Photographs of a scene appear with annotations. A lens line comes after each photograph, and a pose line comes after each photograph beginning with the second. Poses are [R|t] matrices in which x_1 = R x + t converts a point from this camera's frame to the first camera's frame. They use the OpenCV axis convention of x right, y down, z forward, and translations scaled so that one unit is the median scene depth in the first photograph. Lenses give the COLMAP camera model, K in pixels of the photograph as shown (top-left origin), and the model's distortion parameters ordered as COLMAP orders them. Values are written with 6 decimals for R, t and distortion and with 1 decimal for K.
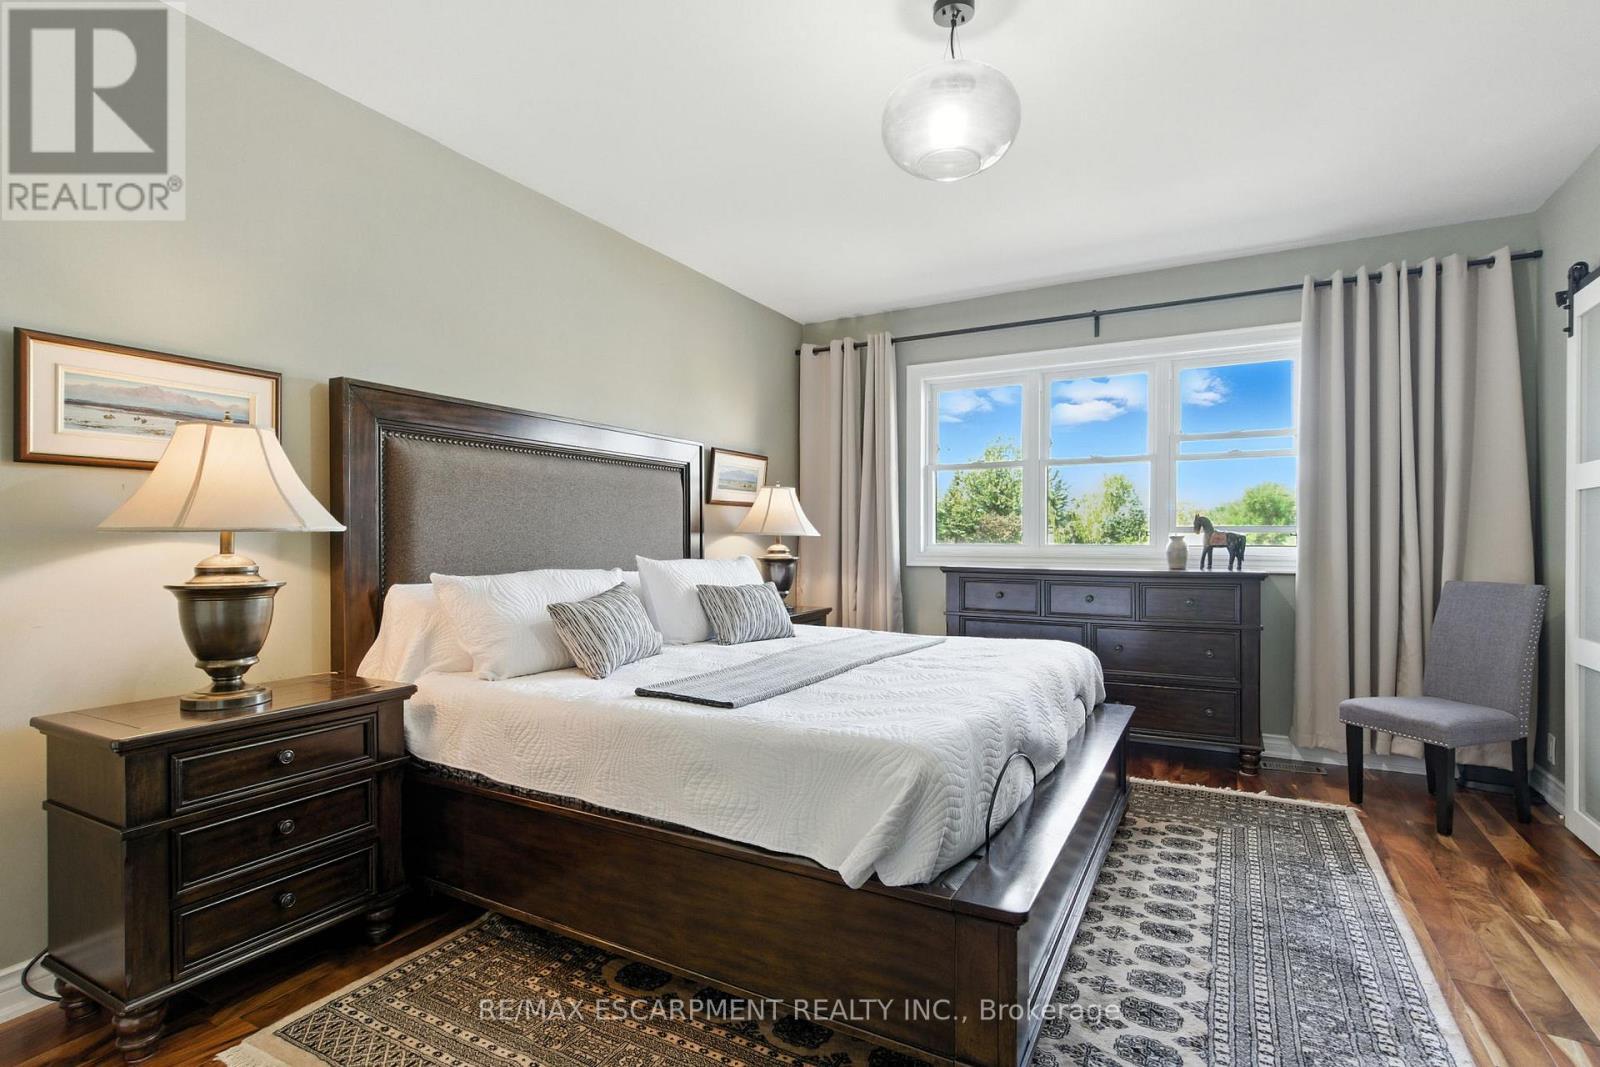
lens RADIAL K [[743.7, 0, 800.0], [0, 743.7, 533.5], [0, 0, 1]] dist [0.000466, -0.000681]
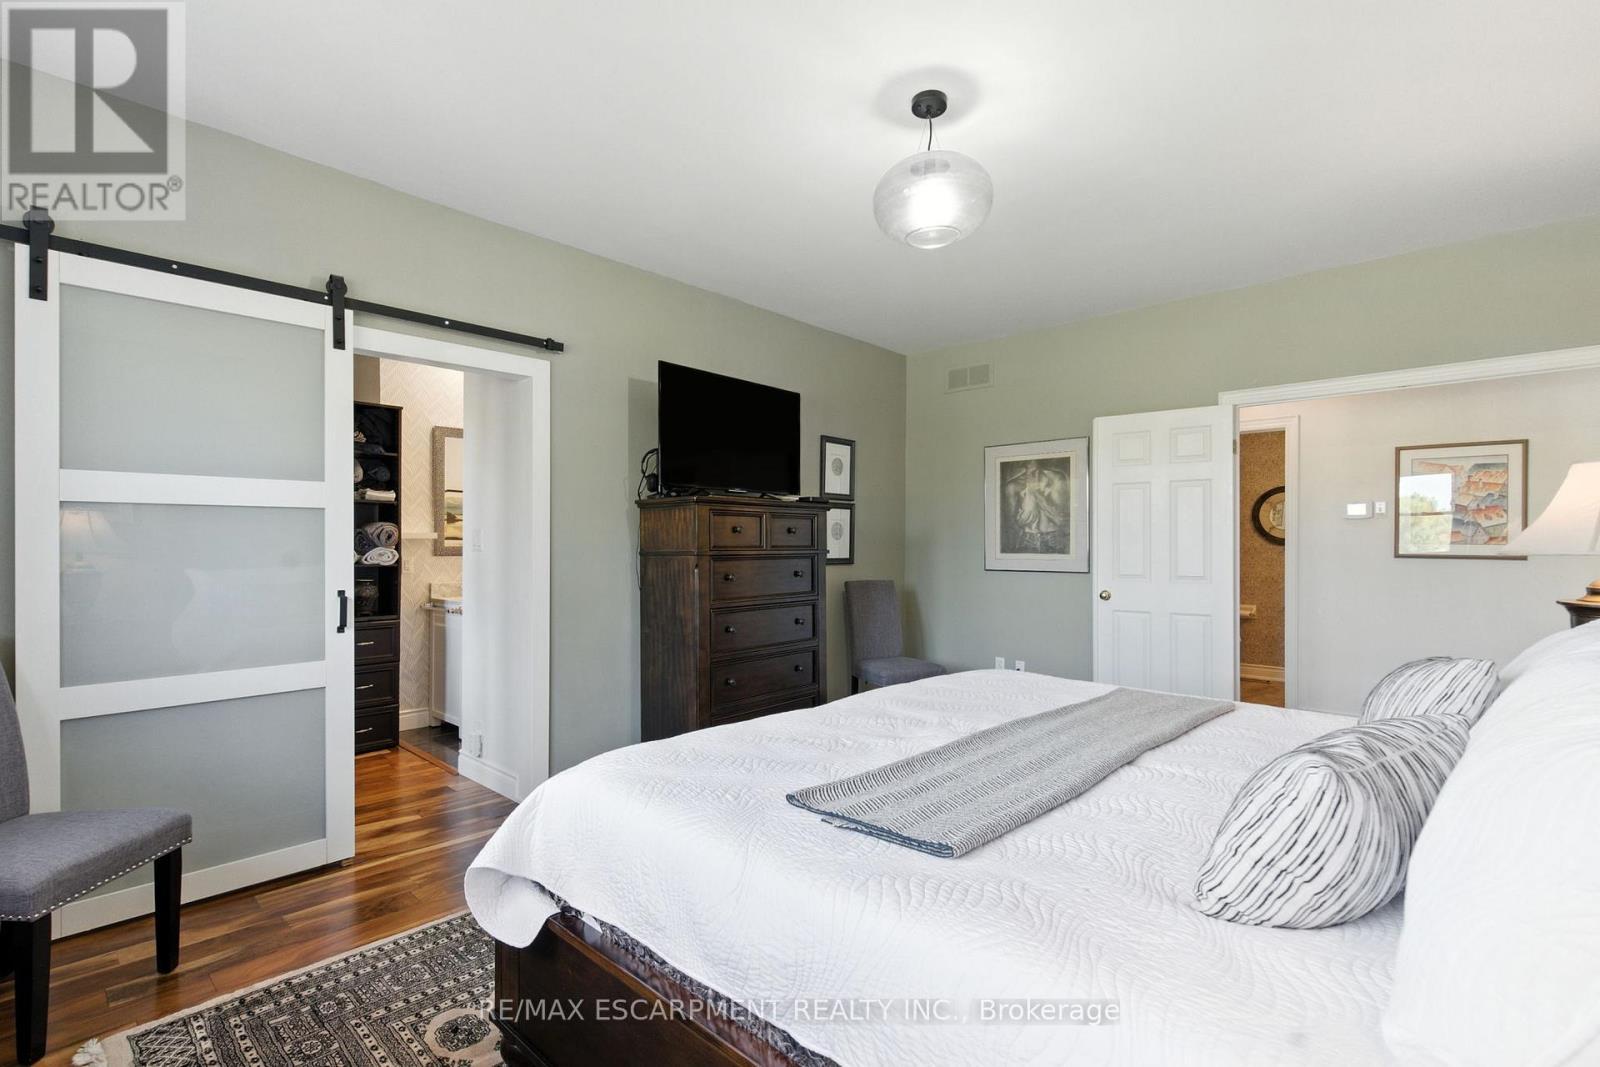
lens RADIAL K [[743.7, 0, 800.0], [0, 743.7, 533.5], [0, 0, 1]] dist [0.000466, -0.000681]
pose [[-0.964945, 0.002377, 0.262441, 0.073048], [0.000572, 0.999976, -0.006956, -0.022695], [-0.262451, -0.006562, -0.964923, 1.605948]]
